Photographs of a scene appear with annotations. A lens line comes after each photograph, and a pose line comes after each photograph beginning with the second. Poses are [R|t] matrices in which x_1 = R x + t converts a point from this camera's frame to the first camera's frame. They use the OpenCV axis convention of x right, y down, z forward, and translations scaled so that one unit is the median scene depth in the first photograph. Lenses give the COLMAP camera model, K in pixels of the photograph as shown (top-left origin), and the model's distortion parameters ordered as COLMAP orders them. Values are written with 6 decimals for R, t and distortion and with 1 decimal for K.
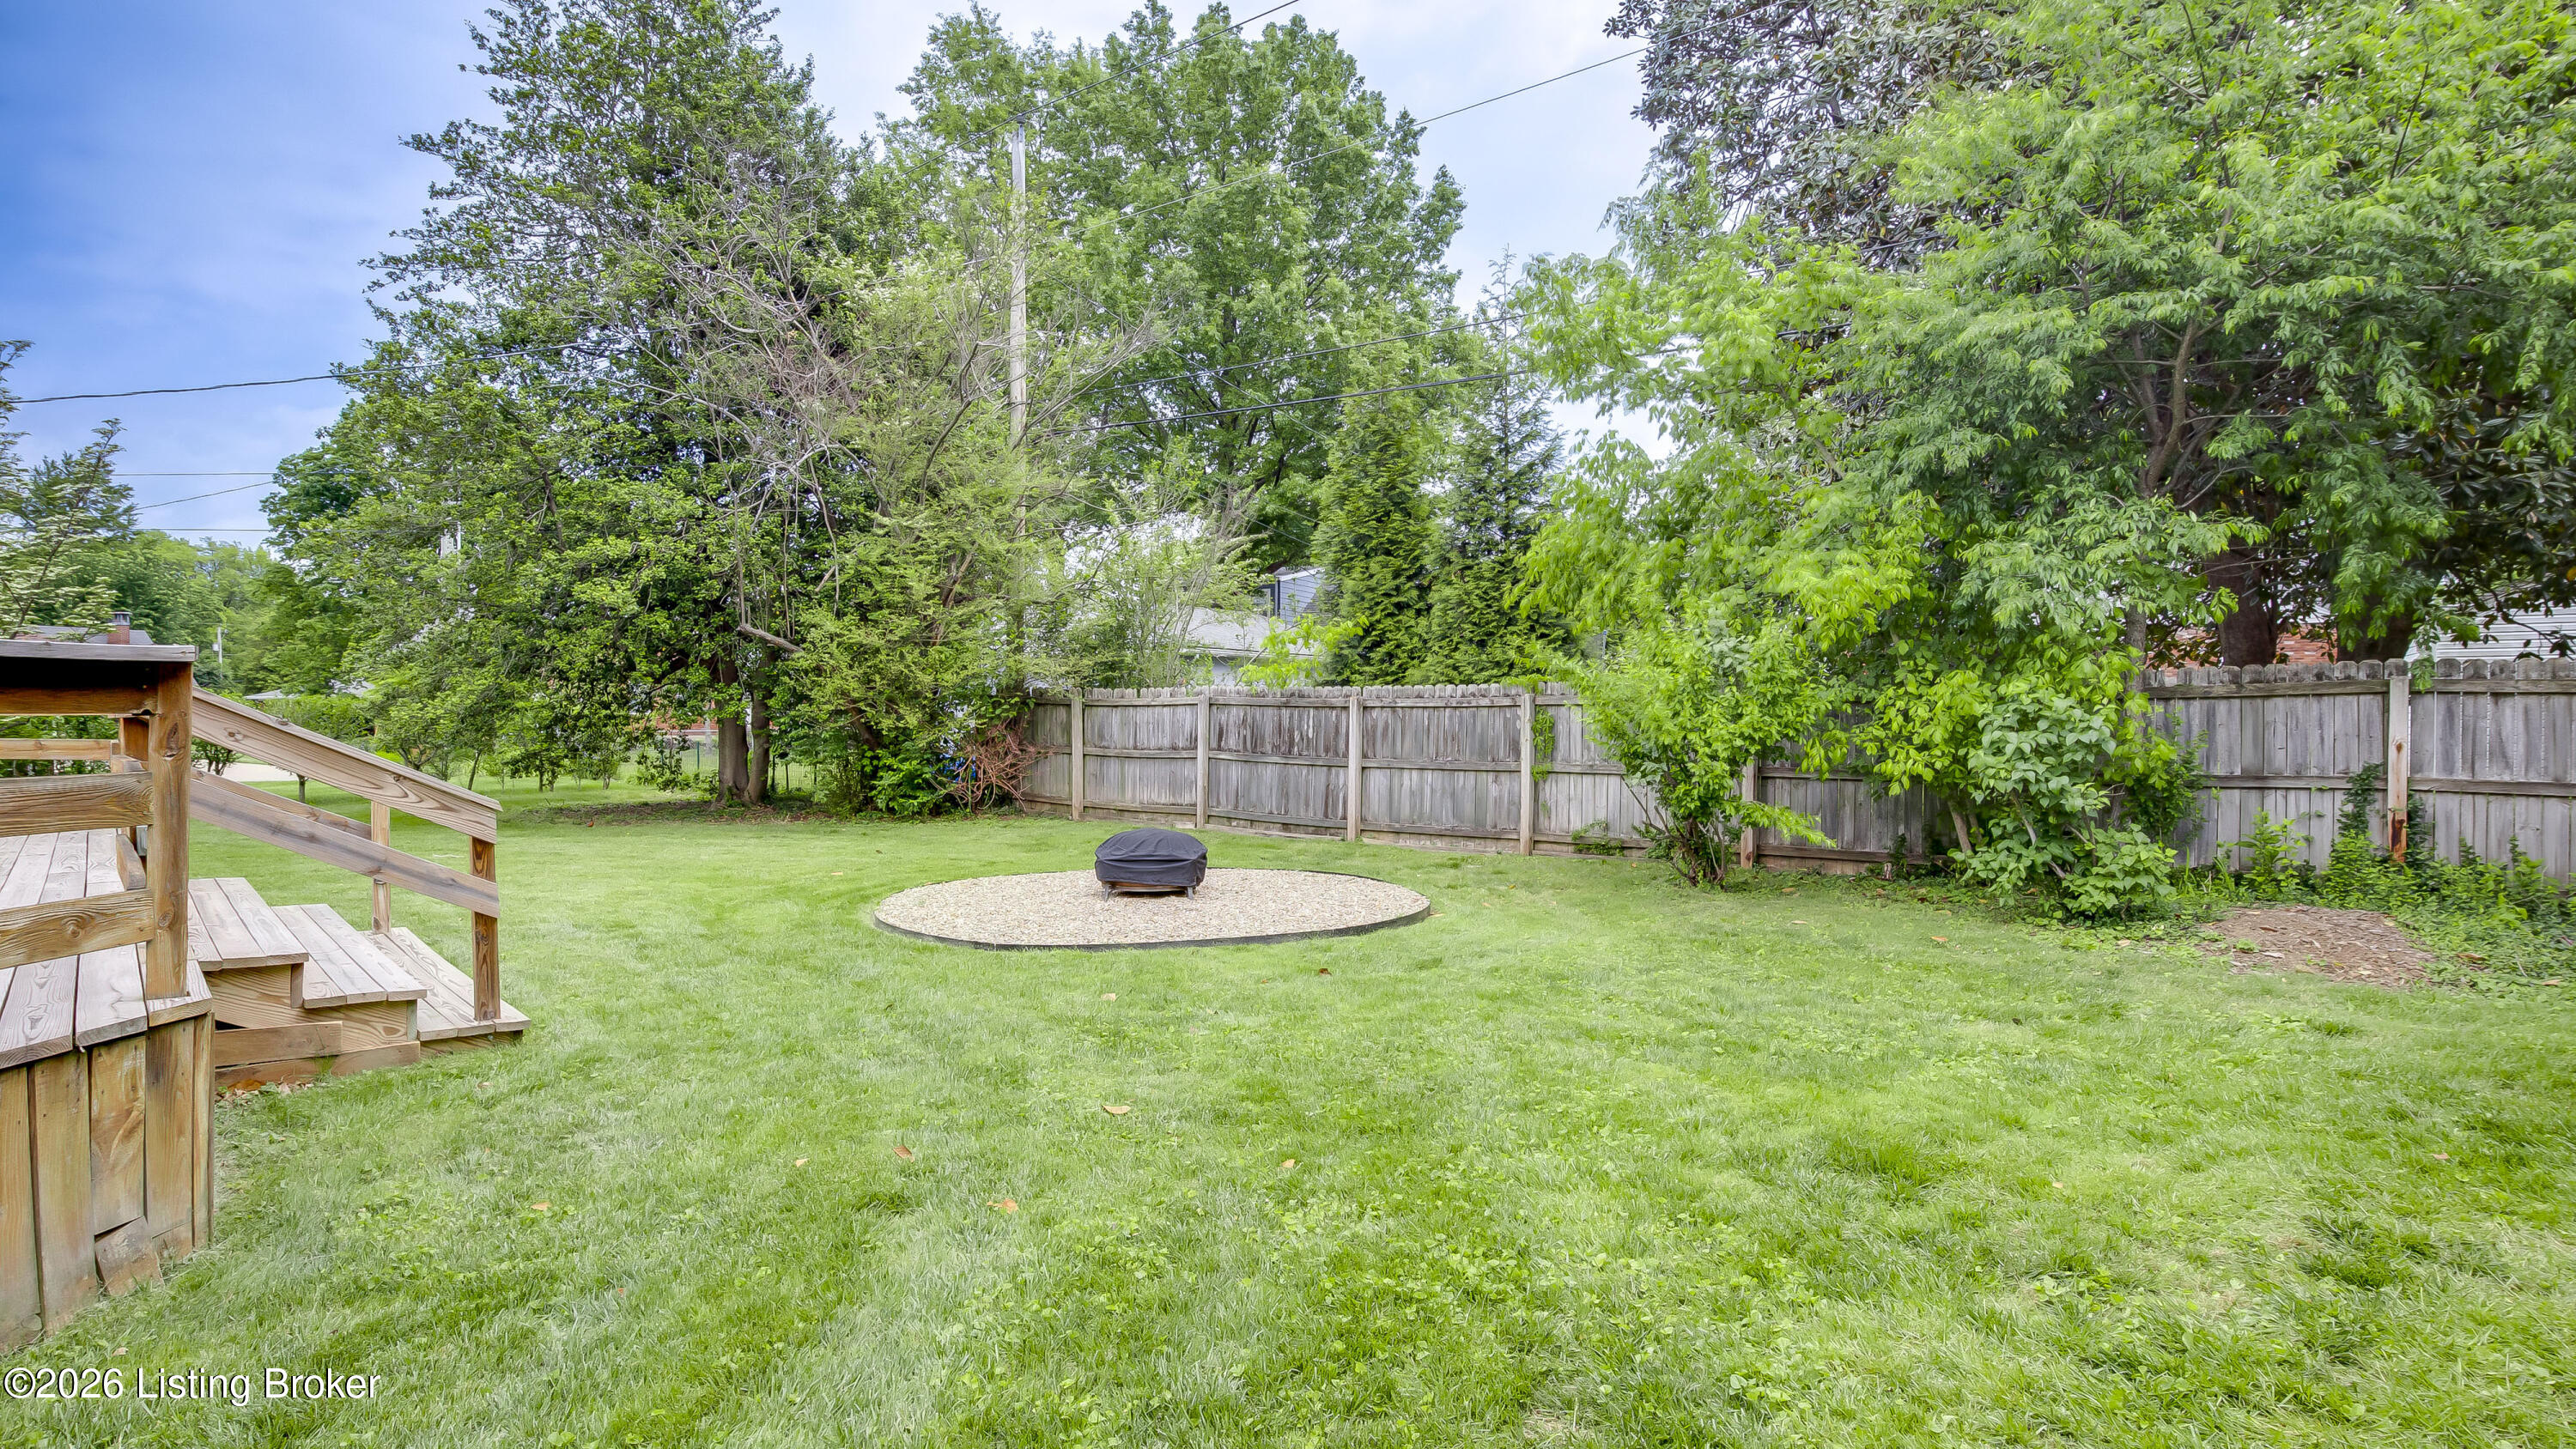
lens RADIAL K [[1323.1, 0, 1284.3], [0, 1323.1, 734.7], [0, 0, 1]] dist [-0.034217, 0.007098]
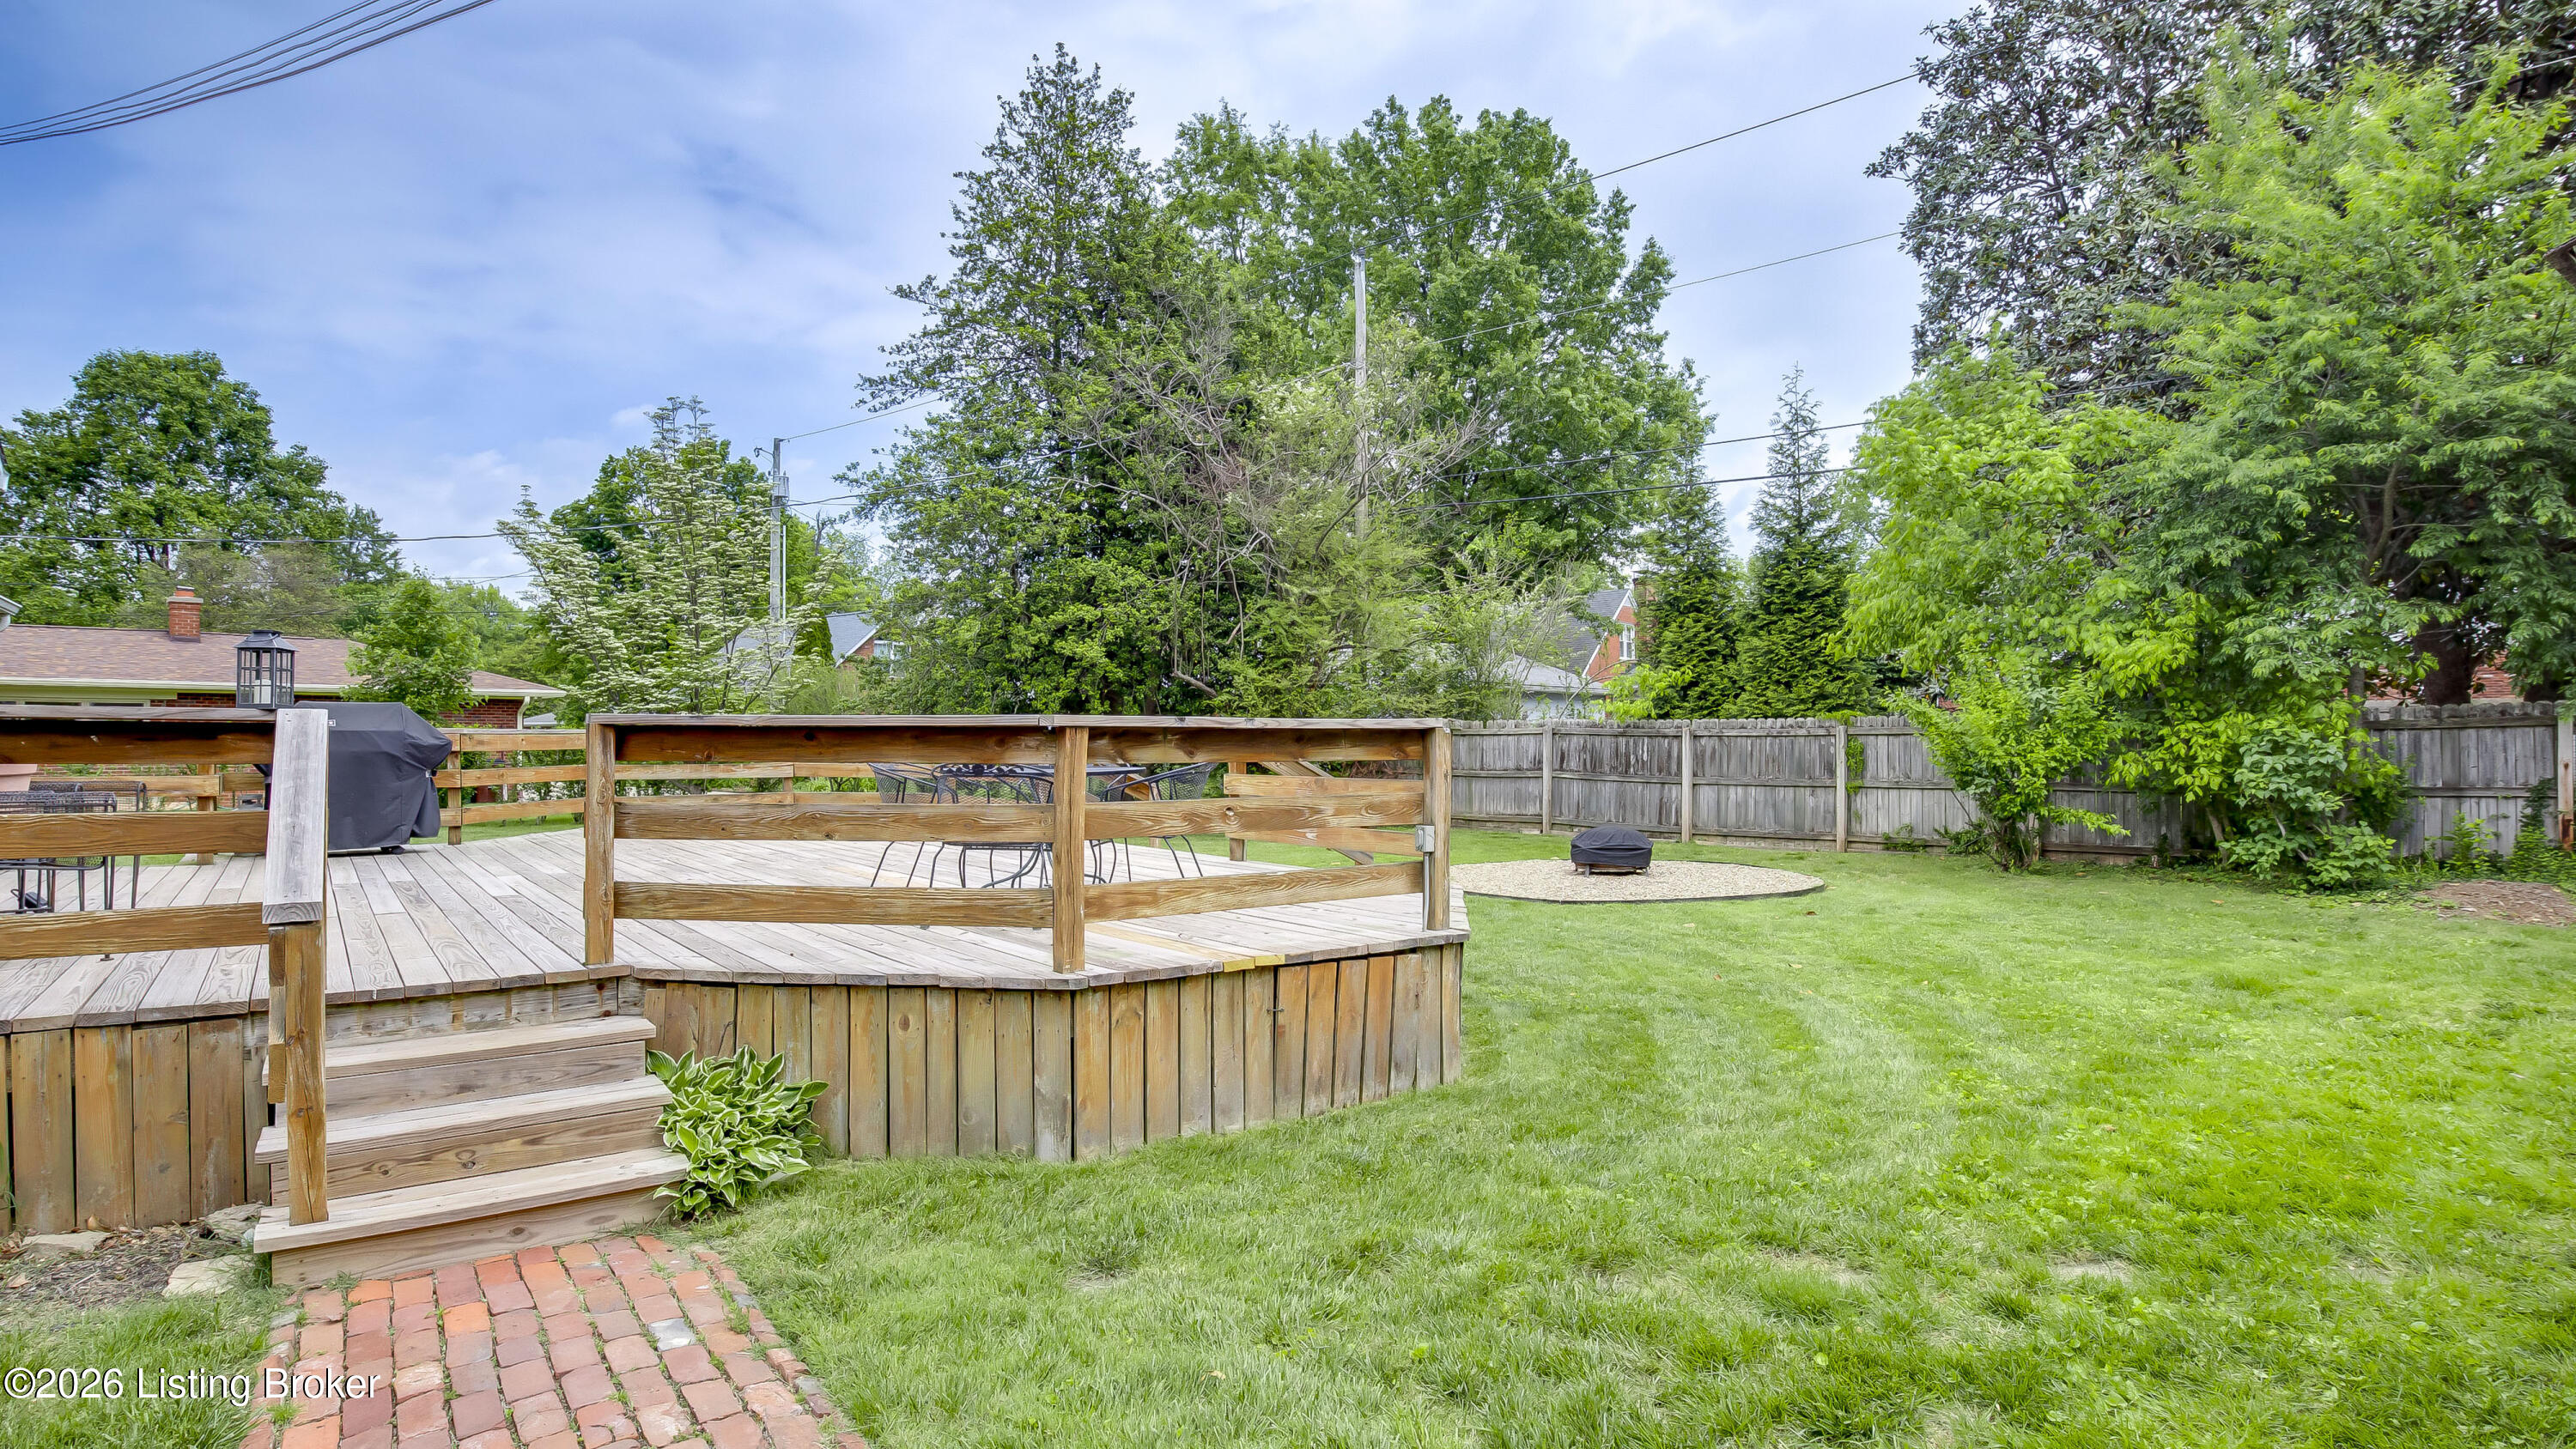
lens RADIAL K [[1323.1, 0, 1295.1], [0, 1323.1, 716.6], [0, 0, 1]] dist [-0.034217, 0.007098]
pose [[0.995836, -0.005416, -0.091003, -0.232532], [0.002715, 0.999553, -0.029767, -0.003456], [0.091124, 0.029396, 0.995406, -0.317183]]
